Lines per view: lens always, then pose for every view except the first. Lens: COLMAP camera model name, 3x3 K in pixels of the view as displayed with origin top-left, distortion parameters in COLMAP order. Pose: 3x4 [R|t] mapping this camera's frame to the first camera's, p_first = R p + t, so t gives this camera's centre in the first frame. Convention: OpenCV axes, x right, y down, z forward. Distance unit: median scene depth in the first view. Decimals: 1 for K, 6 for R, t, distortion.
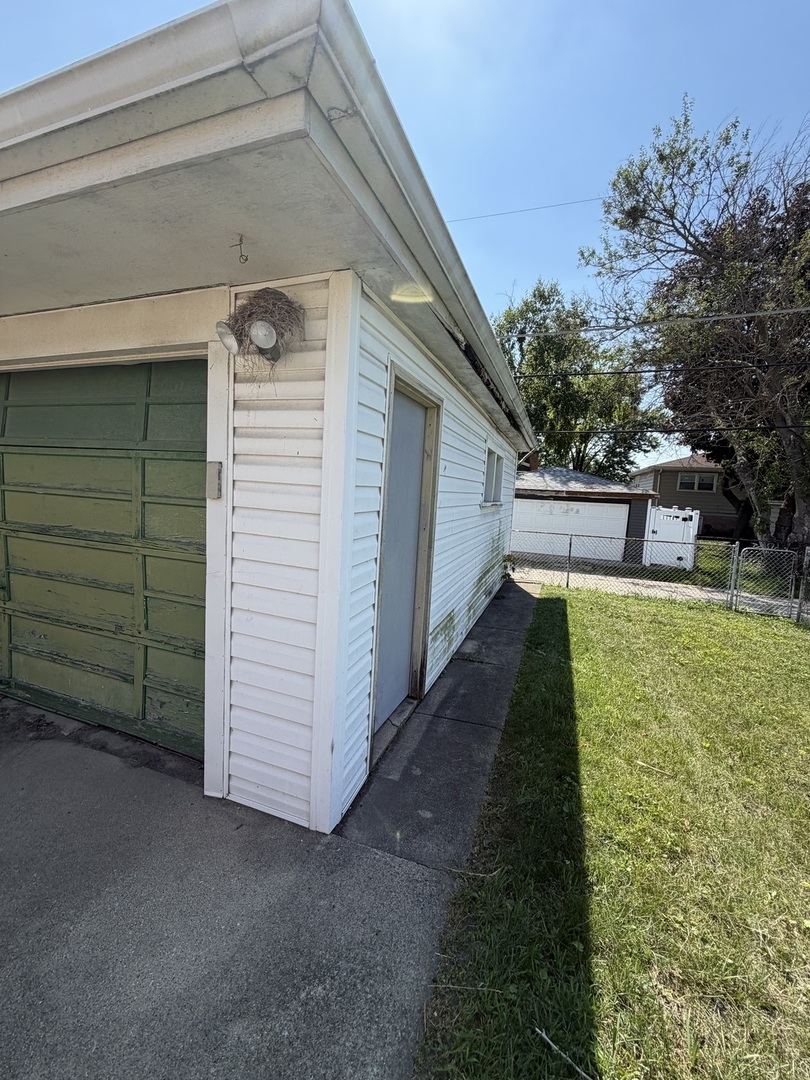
lens RADIAL K [[431.0, 0, 402.9], [0, 431.0, 536.8], [0, 0, 1]] dist [0.000372, 0.000155]
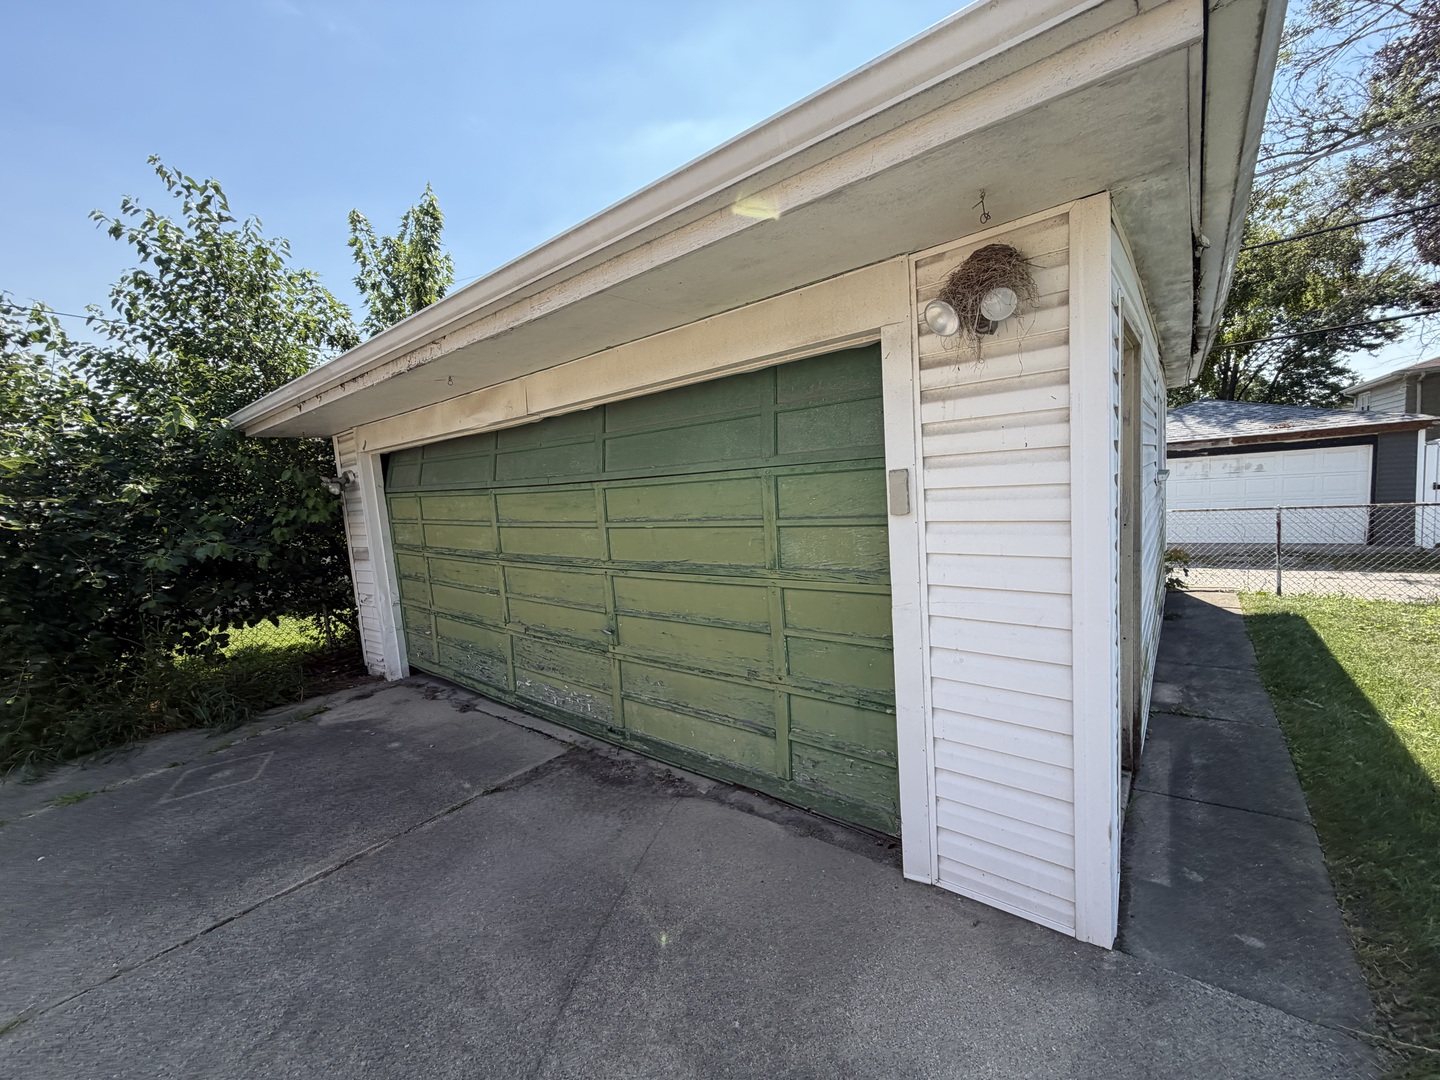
lens RADIAL K [[574.7, 0, 715.9], [0, 574.7, 541.7], [0, 0, 1]] dist [0.000372, 0.000155]
pose [[0.938472, -0.088395, -0.333851, -0.296969], [0.086498, 0.996040, -0.020576, -0.033006], [0.334348, -0.009568, 0.942401, -0.106693]]
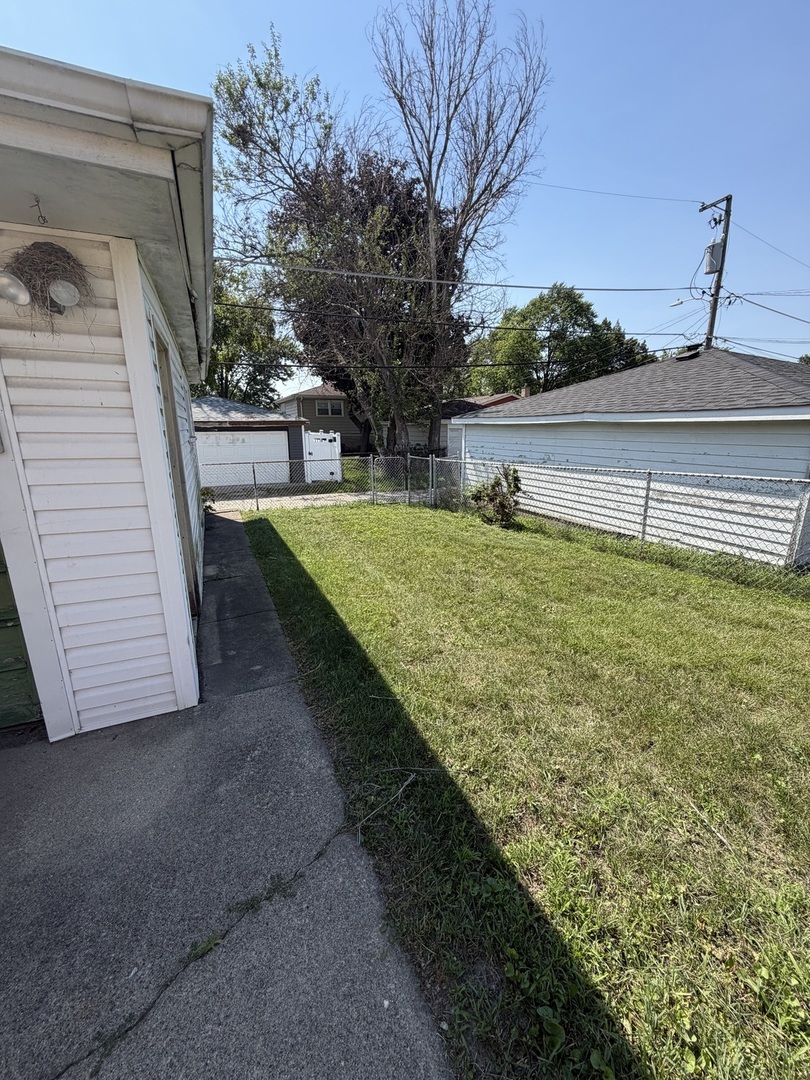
lens RADIAL K [[431.0, 0, 403.4], [0, 431.0, 537.4], [0, 0, 1]] dist [0.000372, 0.000155]
pose [[0.718170, -0.223402, 0.659033, -0.335037], [0.115296, 0.972176, 0.203911, 0.001409], [-0.686250, -0.070459, 0.723945, -0.240704]]
